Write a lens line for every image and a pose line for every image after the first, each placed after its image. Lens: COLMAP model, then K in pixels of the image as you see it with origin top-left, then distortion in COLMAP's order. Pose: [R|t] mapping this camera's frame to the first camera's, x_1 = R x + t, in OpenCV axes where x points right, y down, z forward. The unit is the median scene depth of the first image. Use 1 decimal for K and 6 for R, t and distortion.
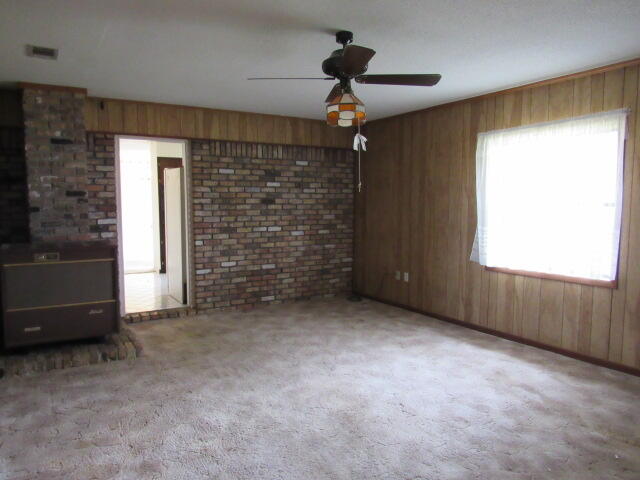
lens RADIAL K [[455.4, 0, 302.1], [0, 455.4, 239.2], [0, 0, 1]] dist [-0.018810, 0.002560]
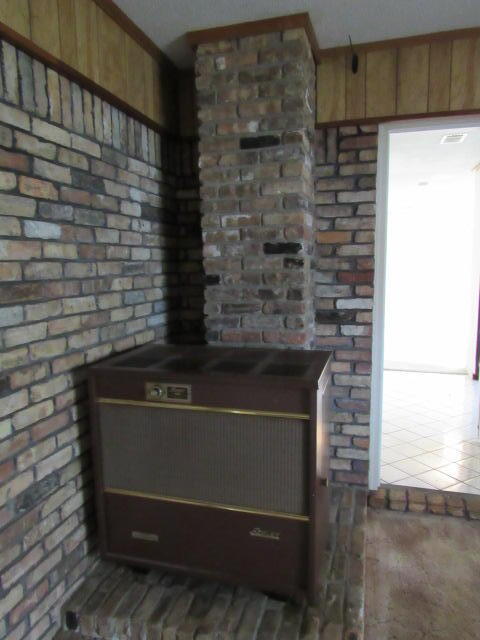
lens RADIAL K [[455.4, 0, 246.4], [0, 455.4, 320.7], [0, 0, 1]] dist [-0.018810, 0.002560]
pose [[0.696231, 0.080316, -0.713310, -0.168180], [-0.050666, 0.996741, 0.062777, -0.051229], [0.716028, -0.007566, 0.698031, 0.624917]]
